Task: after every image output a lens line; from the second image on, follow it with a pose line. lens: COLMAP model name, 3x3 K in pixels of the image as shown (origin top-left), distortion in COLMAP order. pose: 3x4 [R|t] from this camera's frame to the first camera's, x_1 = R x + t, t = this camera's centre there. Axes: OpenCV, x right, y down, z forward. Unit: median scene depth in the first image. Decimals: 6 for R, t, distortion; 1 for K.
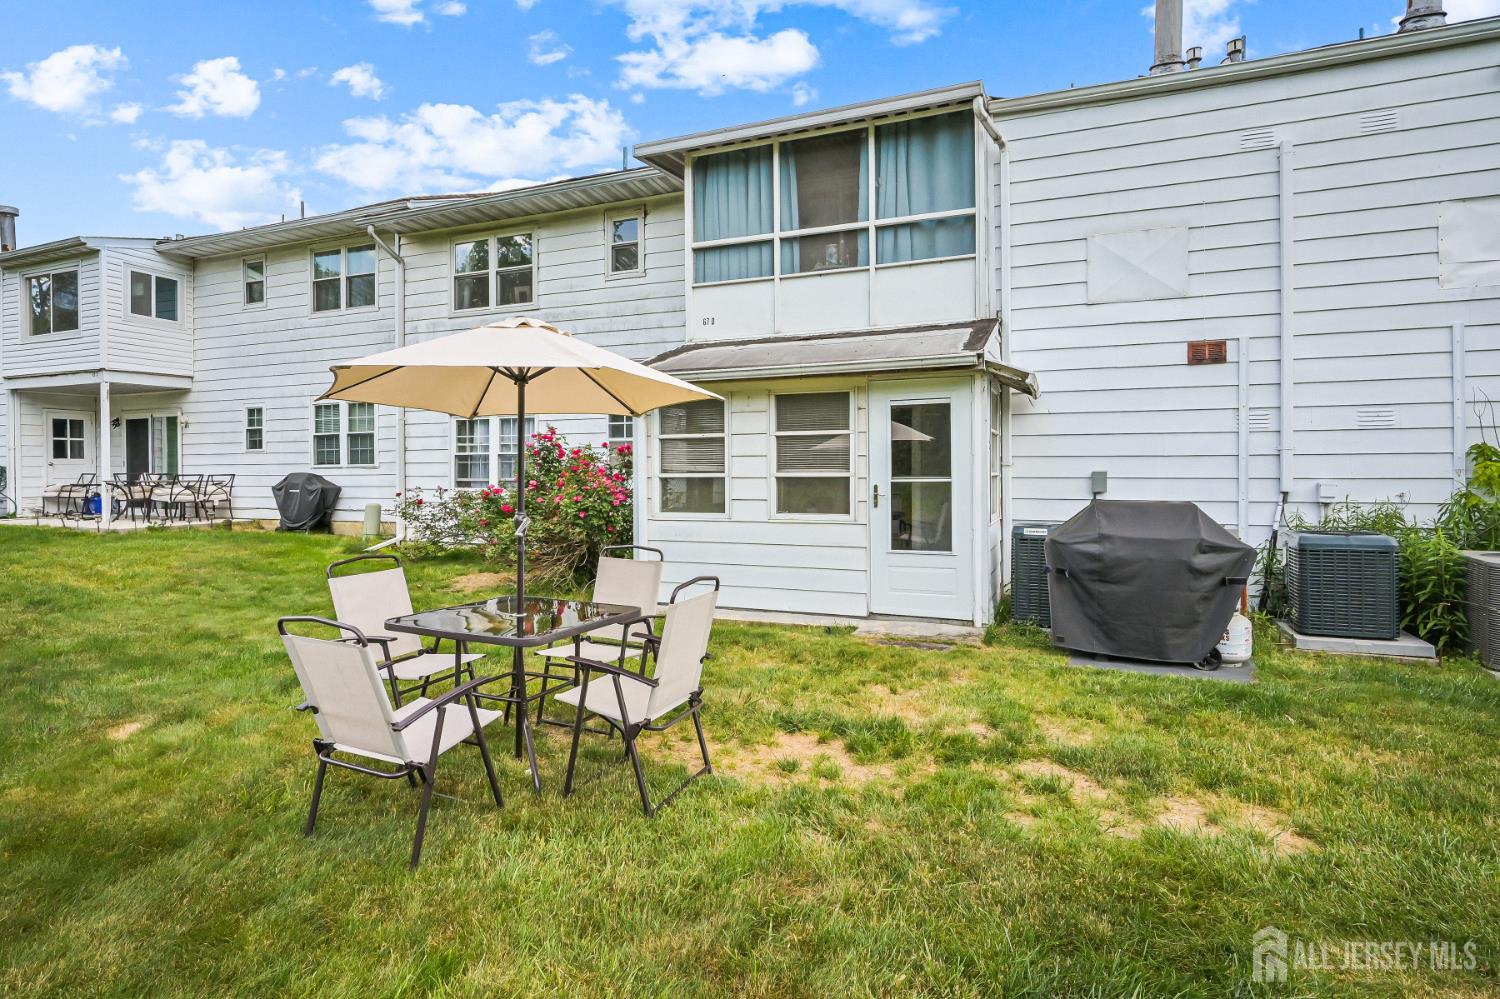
lens RADIAL K [[730.0, 0, 761.9], [0, 730.0, 489.9], [0, 0, 1]] dist [-0.005747, 0.002444]
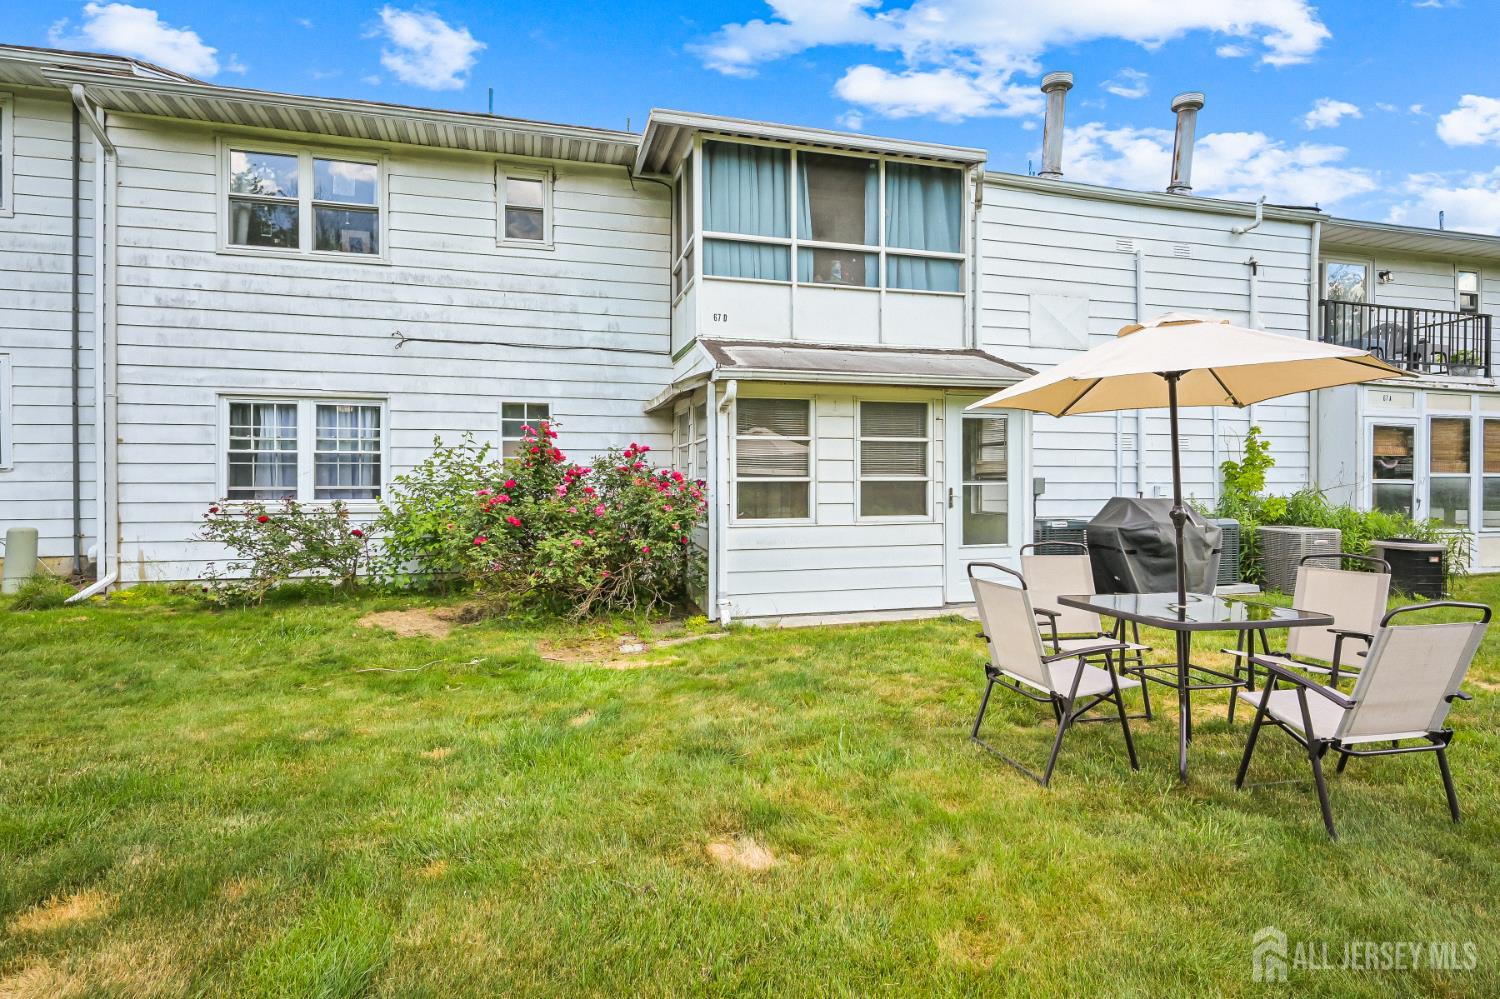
lens RADIAL K [[730.0, 0, 761.2], [0, 730.0, 499.5], [0, 0, 1]] dist [-0.005747, 0.002444]
pose [[0.815441, -0.010444, 0.578746, -0.638616], [0.014106, 0.999899, -0.001830, 0.007642], [-0.578669, 0.009657, 0.815506, 0.223884]]
